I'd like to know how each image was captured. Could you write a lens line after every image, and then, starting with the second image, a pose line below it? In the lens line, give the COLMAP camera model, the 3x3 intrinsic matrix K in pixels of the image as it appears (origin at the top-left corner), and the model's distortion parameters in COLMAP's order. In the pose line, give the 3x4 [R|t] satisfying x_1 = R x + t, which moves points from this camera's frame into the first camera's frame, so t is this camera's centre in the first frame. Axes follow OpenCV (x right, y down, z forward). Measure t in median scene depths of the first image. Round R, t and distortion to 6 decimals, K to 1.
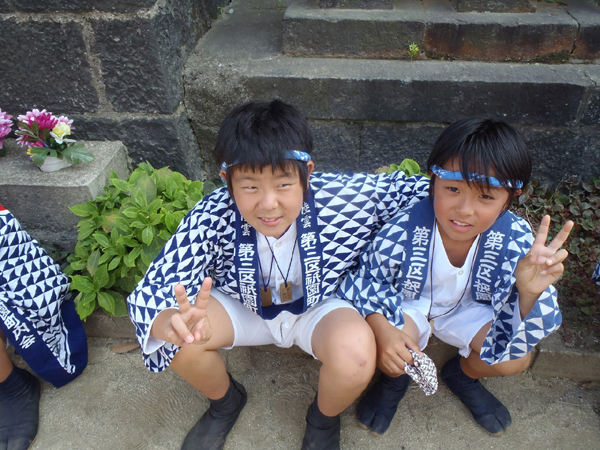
lens RADIAL K [[511.5, 0, 300.2], [0, 511.5, 213.1], [0, 0, 1]] dist [-0.001433, -0.000013]
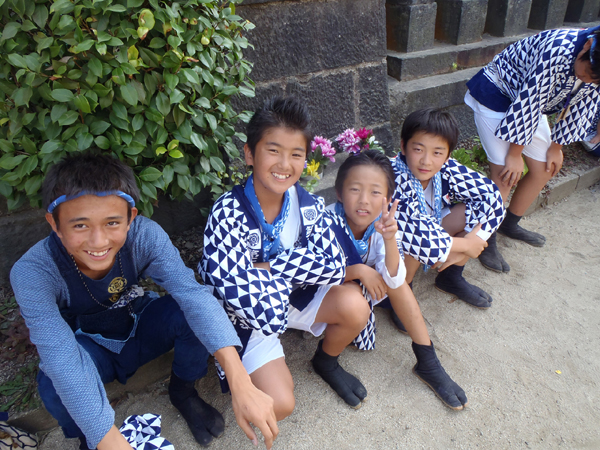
lens RADIAL K [[511.5, 0, 300.2], [0, 511.5, 213.1], [0, 0, 1]] dist [-0.001433, -0.000013]
pose [[0.767021, -0.293417, 0.570602, -1.504629], [0.377724, 0.925368, -0.031903, 0.020180], [-0.518656, 0.240001, 0.820607, -0.102690]]
